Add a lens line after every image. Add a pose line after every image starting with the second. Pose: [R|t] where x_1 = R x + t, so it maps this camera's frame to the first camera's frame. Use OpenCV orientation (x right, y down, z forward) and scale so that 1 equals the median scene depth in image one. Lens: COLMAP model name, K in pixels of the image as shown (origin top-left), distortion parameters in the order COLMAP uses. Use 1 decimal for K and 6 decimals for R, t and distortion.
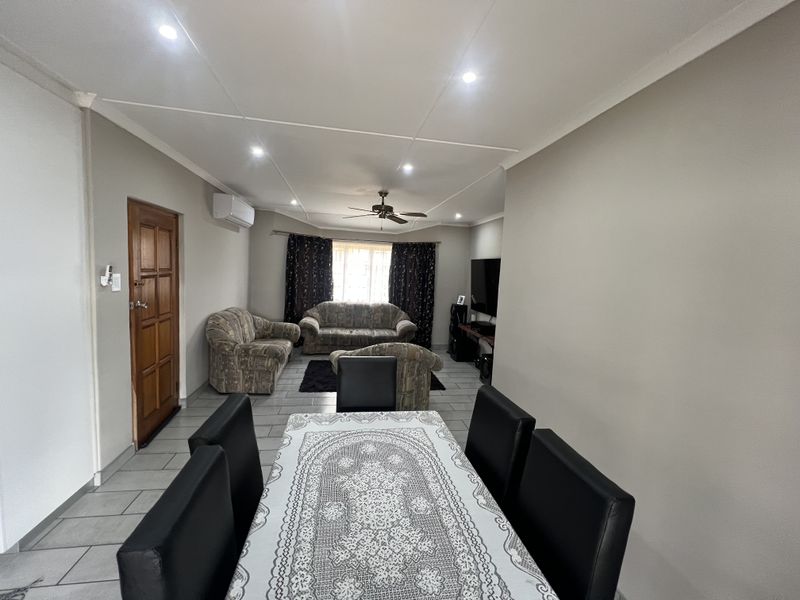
lens RADIAL K [[321.7, 0, 398.2], [0, 321.7, 297.1], [0, 0, 1]] dist [-0.000442, 0.000262]
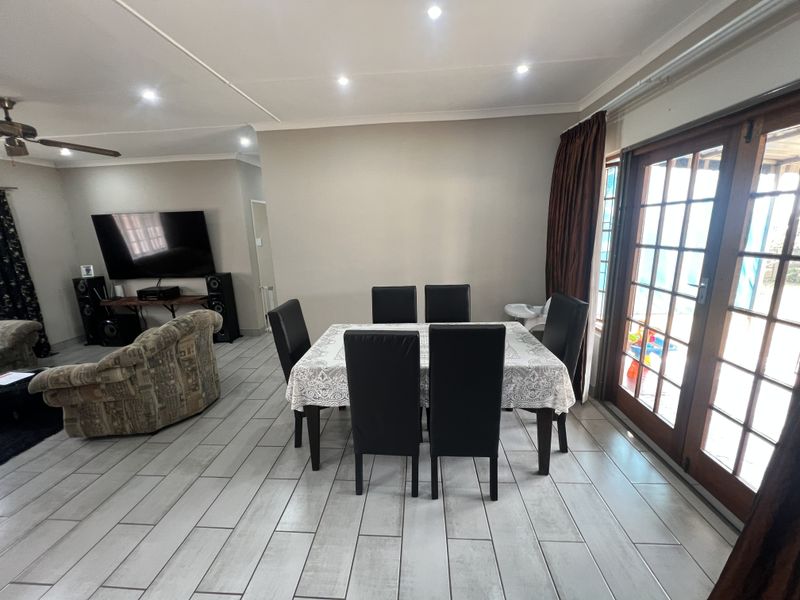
lens RADIAL K [[321.7, 0, 397.5], [0, 321.7, 299.1], [0, 0, 1]] dist [-0.000442, 0.000262]
pose [[0.240731, -0.267988, 0.932862, -0.532665], [0.130846, 0.961313, 0.242396, -0.023812], [-0.961732, 0.063709, 0.266483, 0.180289]]
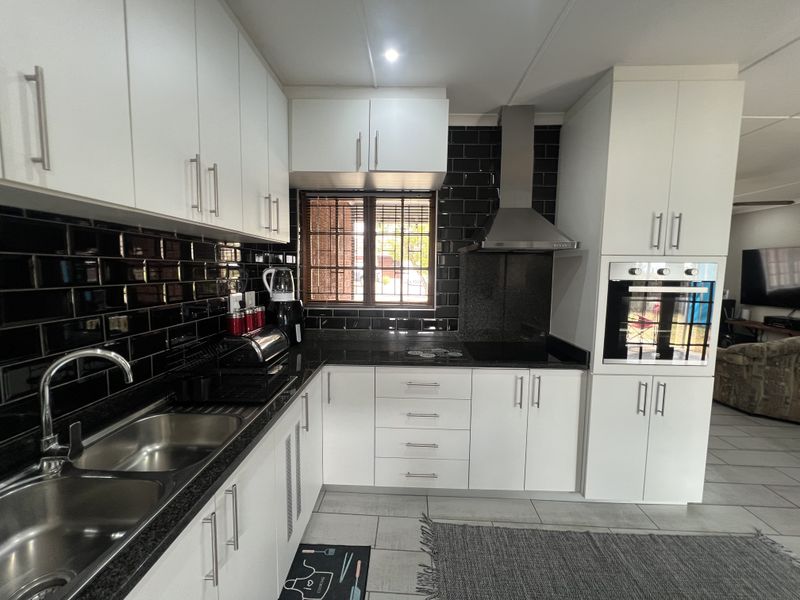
lens RADIAL K [[323.8, 0, 399.4], [0, 323.8, 297.2], [0, 0, 1]] dist [0.002262, 0.000549]
pose [[0.980895, -0.018909, -0.193616, -0.842835], [0.018308, 0.999820, -0.004896, 0.008618], [0.193674, 0.001257, 0.981065, -0.161955]]
